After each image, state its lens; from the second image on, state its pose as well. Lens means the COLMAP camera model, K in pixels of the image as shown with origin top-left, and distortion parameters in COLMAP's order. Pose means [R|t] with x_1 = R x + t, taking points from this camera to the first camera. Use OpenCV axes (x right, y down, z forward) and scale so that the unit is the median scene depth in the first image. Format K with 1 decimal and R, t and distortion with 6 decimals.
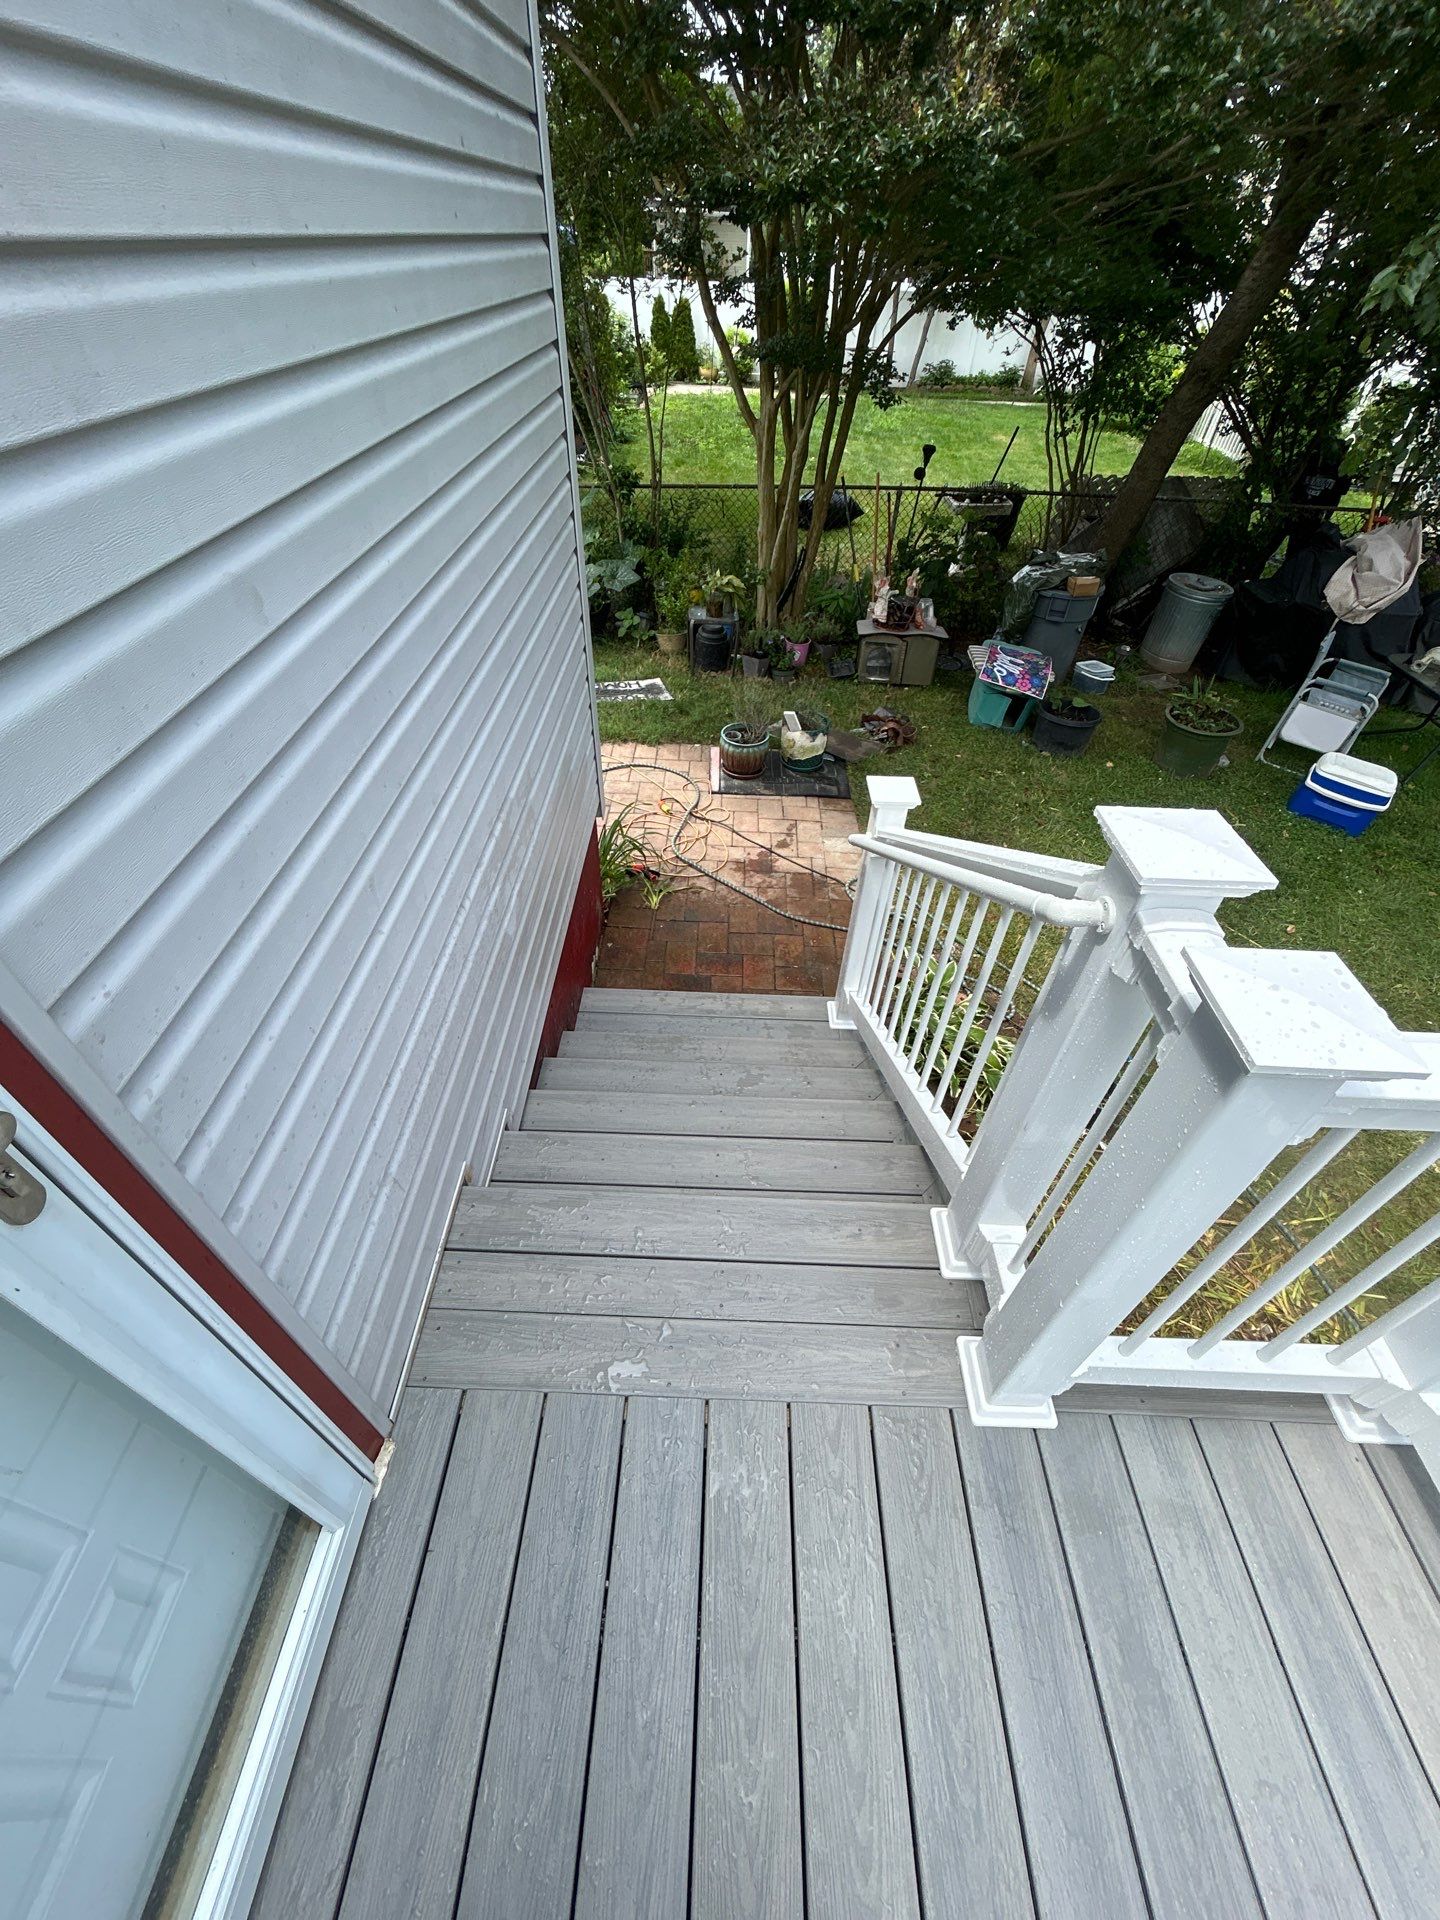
lens RADIAL K [[772.5, 0, 718.8], [0, 772.5, 955.4], [0, 0, 1]] dist [-0.000231, -0.000488]
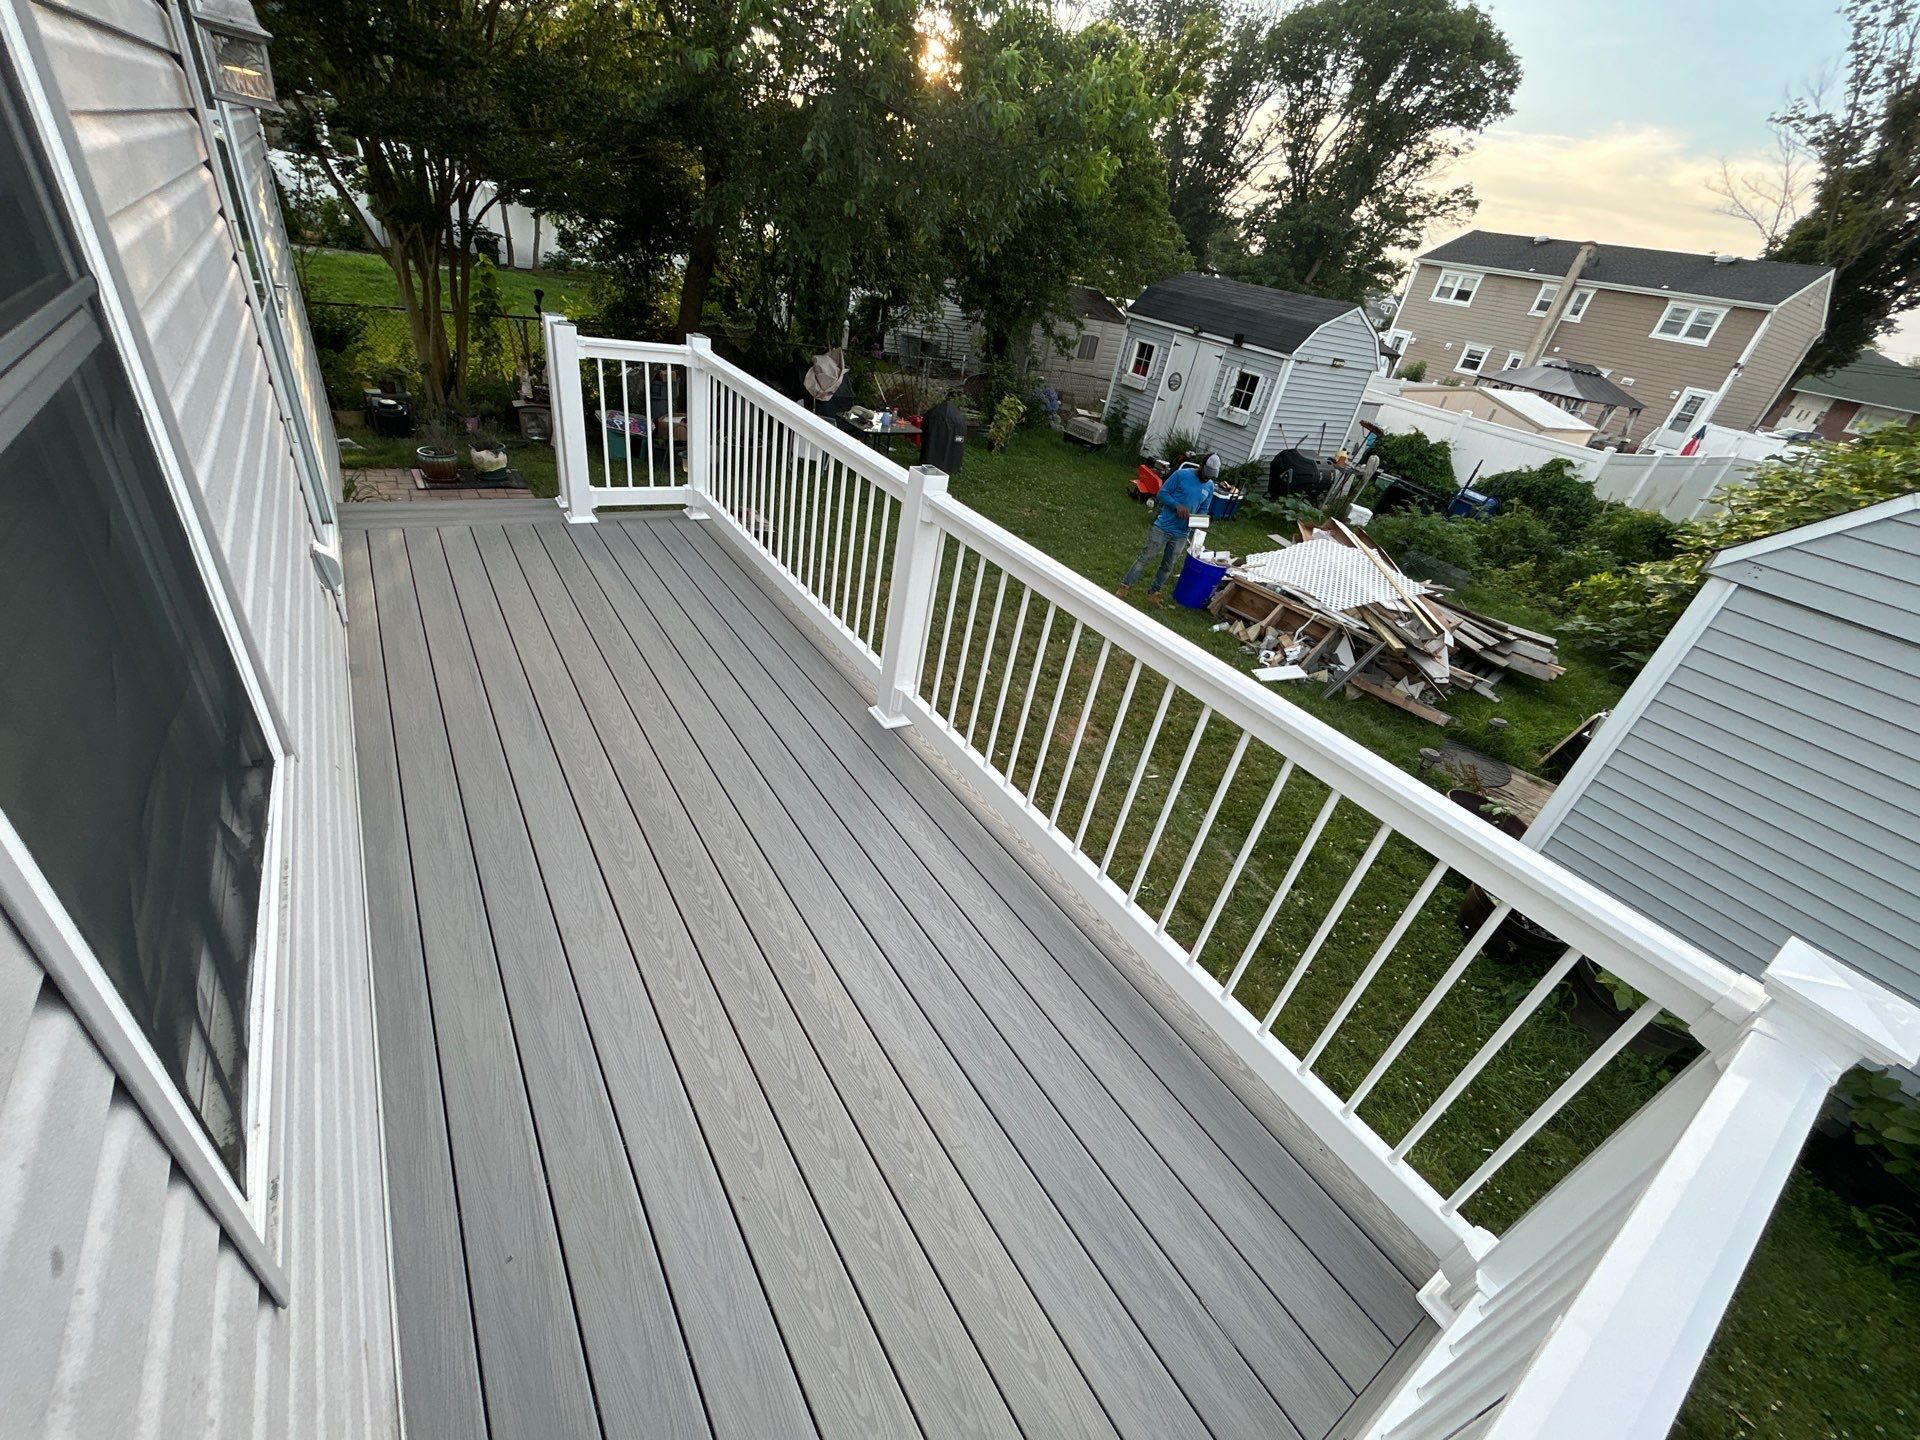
lens RADIAL K [[771.2, 0, 953.8], [0, 771.2, 719.7], [0, 0, 1]] dist [-0.000638, 0.000023]
pose [[0.810209, -0.214310, 0.545557, -0.071773], [0.281945, 0.958503, -0.042190, 0.493311], [-0.513876, 0.188000, 0.837011, -0.576474]]
